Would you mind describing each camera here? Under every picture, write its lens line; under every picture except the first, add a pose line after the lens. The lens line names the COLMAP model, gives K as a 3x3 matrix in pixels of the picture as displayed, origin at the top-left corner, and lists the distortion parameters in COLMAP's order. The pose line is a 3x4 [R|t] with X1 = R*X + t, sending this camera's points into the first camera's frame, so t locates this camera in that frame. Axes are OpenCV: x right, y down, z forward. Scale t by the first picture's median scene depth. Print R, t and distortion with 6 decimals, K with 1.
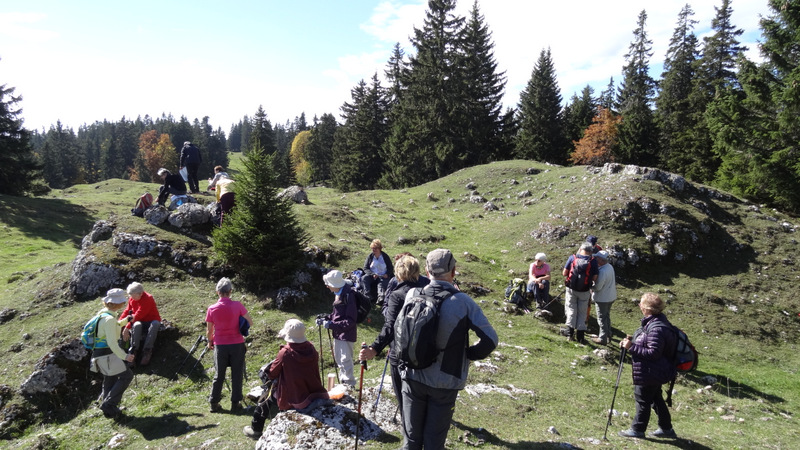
lens RADIAL K [[548.9, 0, 403.0], [0, 548.9, 226.9], [0, 0, 1]] dist [-0.003013, -0.000450]
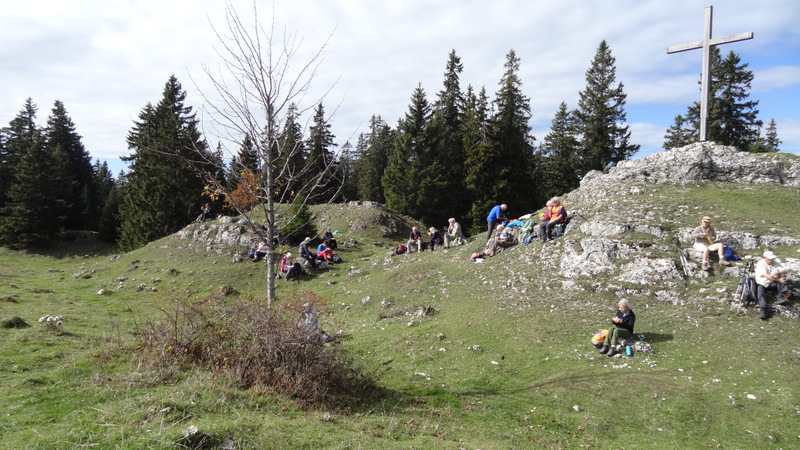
lens RADIAL K [[548.9, 0, 403.4], [0, 548.9, 222.9], [0, 0, 1]] dist [-0.003013, -0.000450]
pose [[0.706244, -0.043285, 0.706644, -0.505928], [0.115038, 0.991880, -0.054216, 0.055932], [-0.698560, 0.119581, 0.705489, -0.343331]]
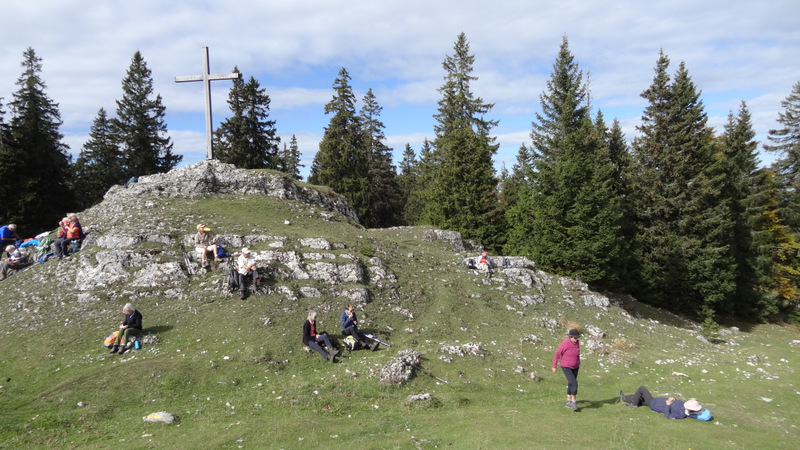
lens RADIAL K [[548.9, 0, 403.4], [0, 548.9, 223.7], [0, 0, 1]] dist [-0.003013, -0.000450]
pose [[0.031062, -0.068139, 0.997192, -0.559768], [0.195740, 0.978770, 0.060783, 0.060427], [-0.980164, 0.193303, 0.043740, -0.423452]]
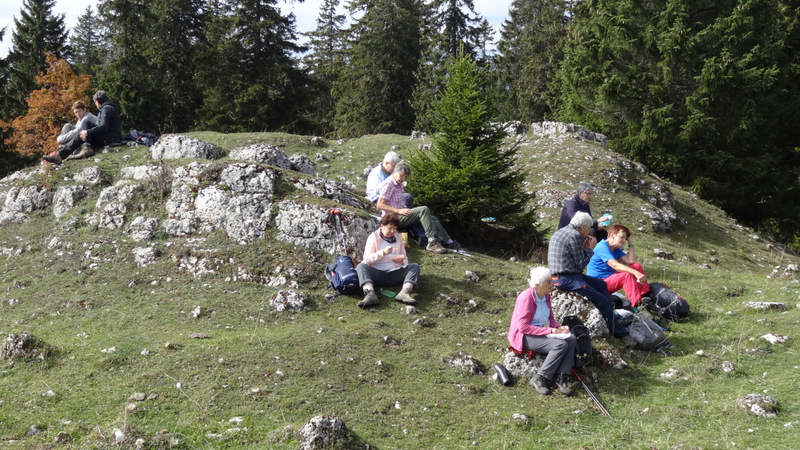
lens RADIAL K [[1303.9, 0, 397.2], [0, 1303.9, 224.3], [0, 0, 1]] dist [0.038885, 0.000000]
pose [[0.683998, -0.030246, 0.728856, -0.433421], [0.102766, 0.993171, -0.055227, 0.043219], [-0.722209, 0.112678, 0.682436, -0.016158]]
